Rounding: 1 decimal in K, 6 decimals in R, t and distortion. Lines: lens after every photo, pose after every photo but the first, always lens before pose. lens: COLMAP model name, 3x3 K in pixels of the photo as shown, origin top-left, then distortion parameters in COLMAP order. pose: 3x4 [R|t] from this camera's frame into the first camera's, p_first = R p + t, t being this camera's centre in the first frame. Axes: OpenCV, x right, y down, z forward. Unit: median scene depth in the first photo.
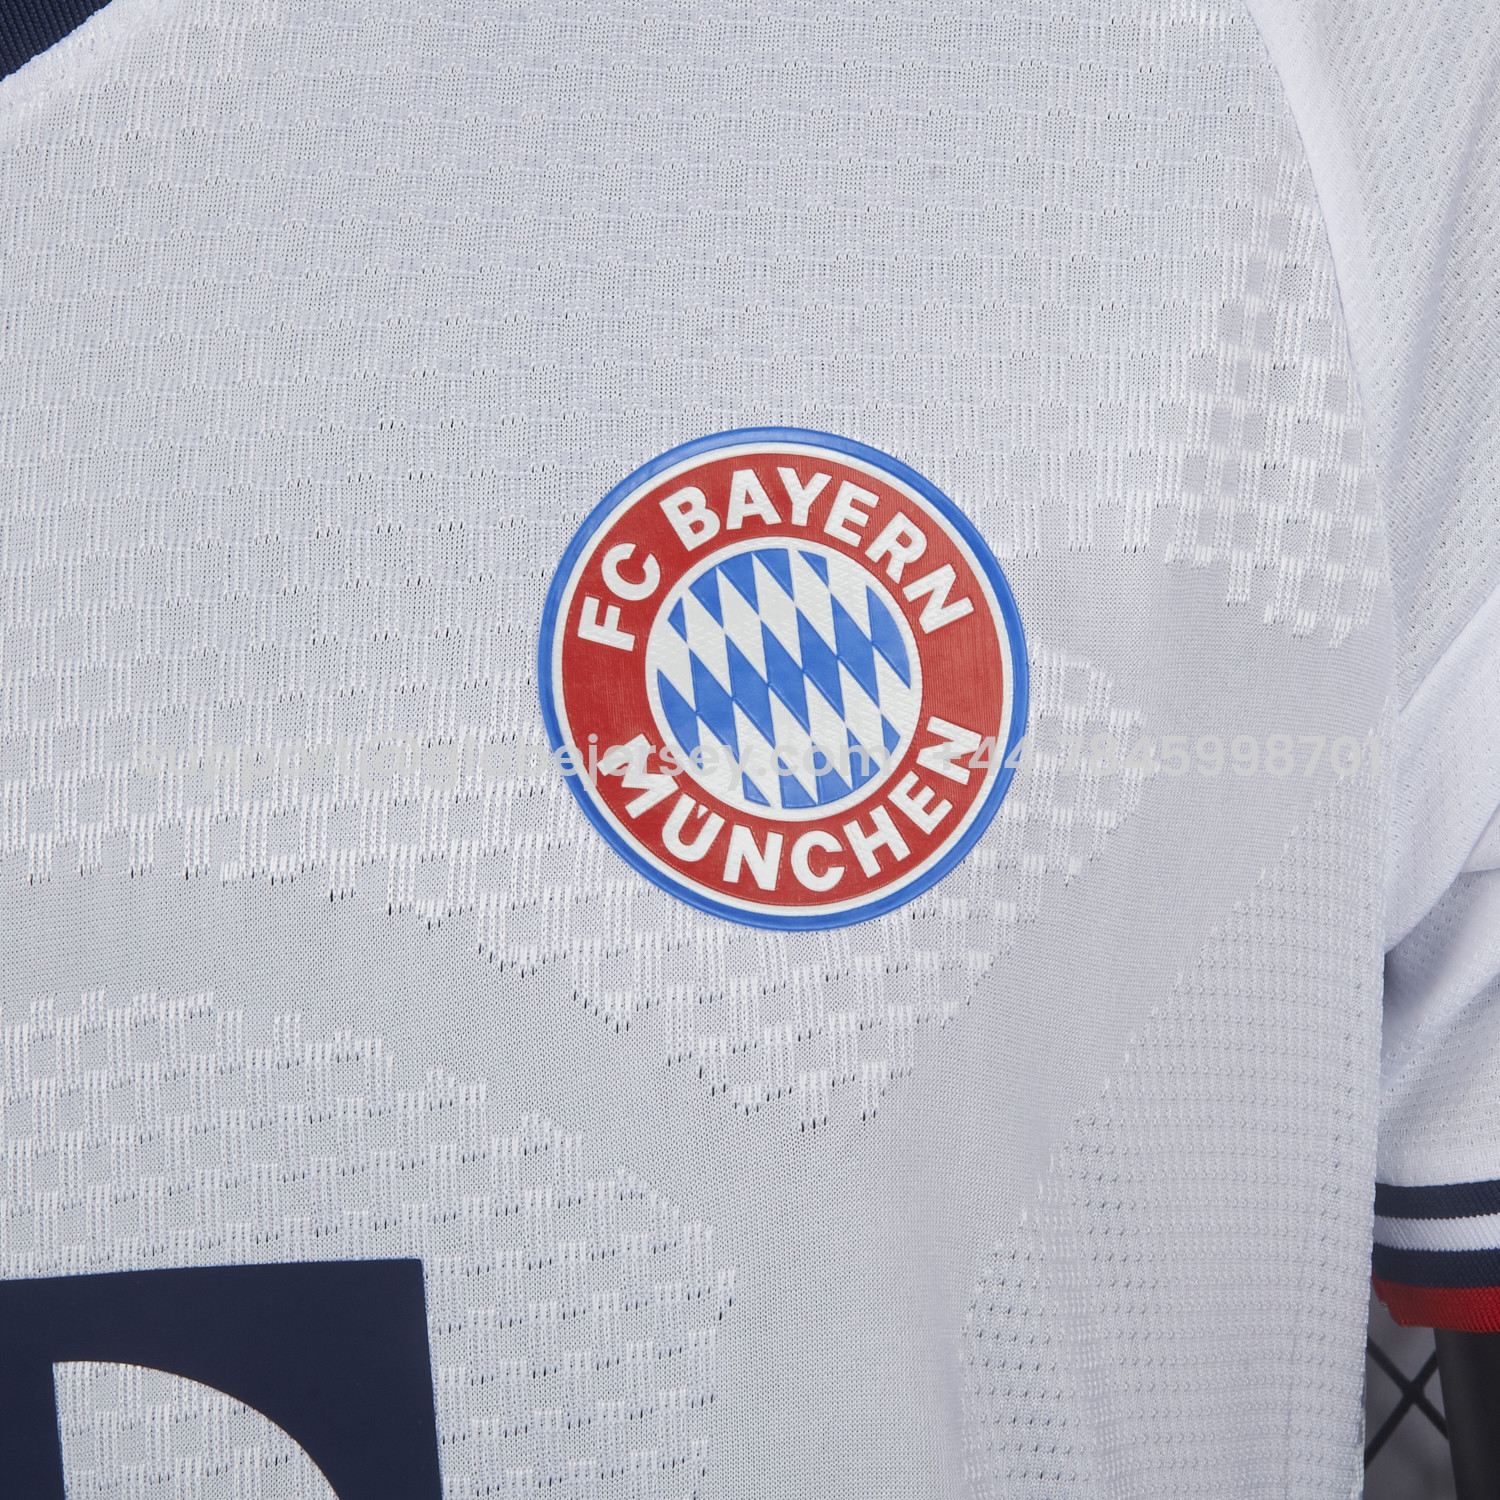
lens RADIAL K [[3257.9, 0, 750.0], [0, 3257.9, 750.0], [0, 0, 1]] dist [-0.095270, -0.166555]
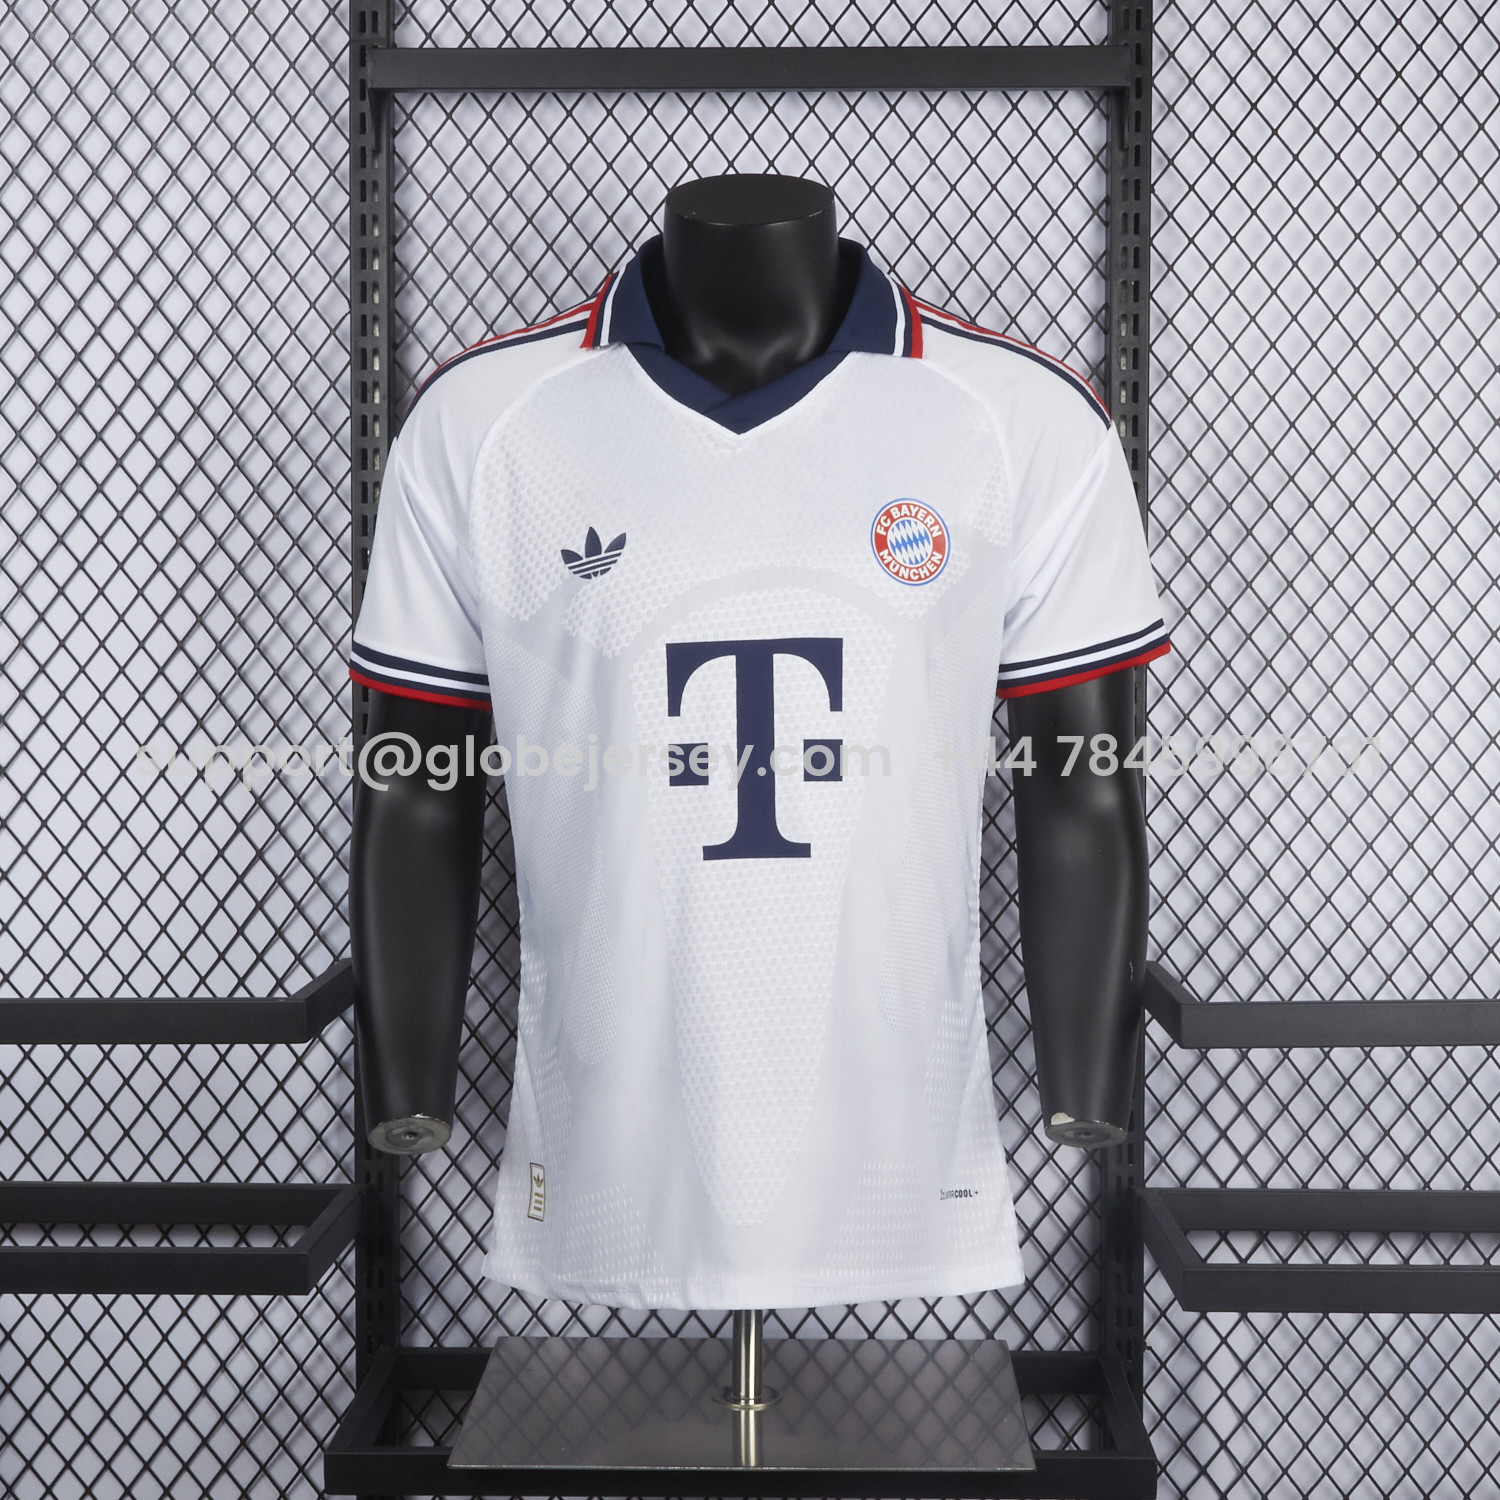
lens RADIAL K [[2713.6, 0, 750.0], [0, 2713.6, 750.0], [0, 0, 1]] dist [0.038831, -0.260397]
pose [[0.987170, 0.064011, 0.146279, -0.934070], [-0.059125, 0.997545, -0.037515, 0.533547], [-0.148321, 0.028385, 0.988532, -3.630374]]
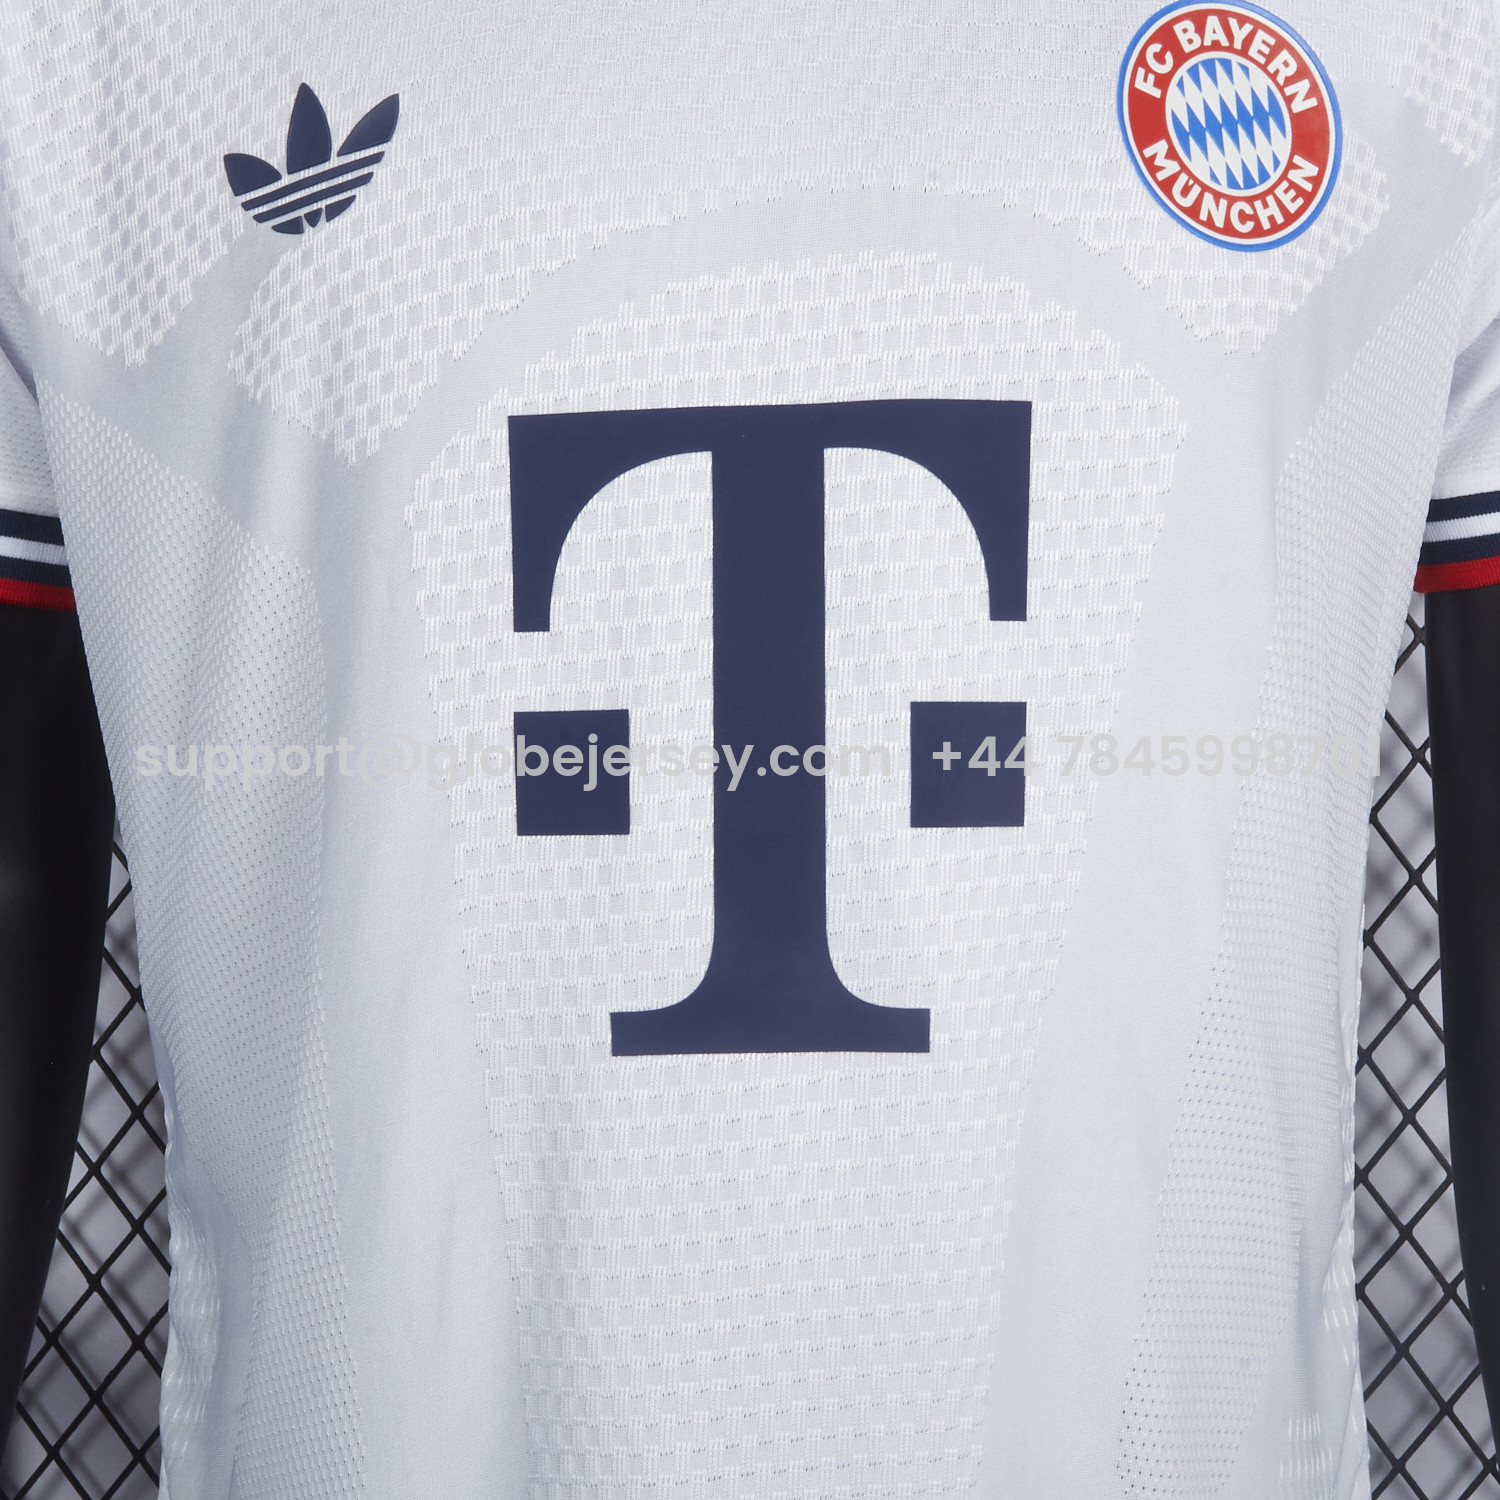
lens RADIAL K [[2713.6, 0, 750.0], [0, 2713.6, 750.0], [0, 0, 1]] dist [0.038831, -0.260397]
pose [[0.988622, 0.068799, 0.133767, -0.460073], [-0.068226, 0.997630, -0.008870, 0.382030], [-0.134060, -0.000358, 0.990973, -0.560616]]
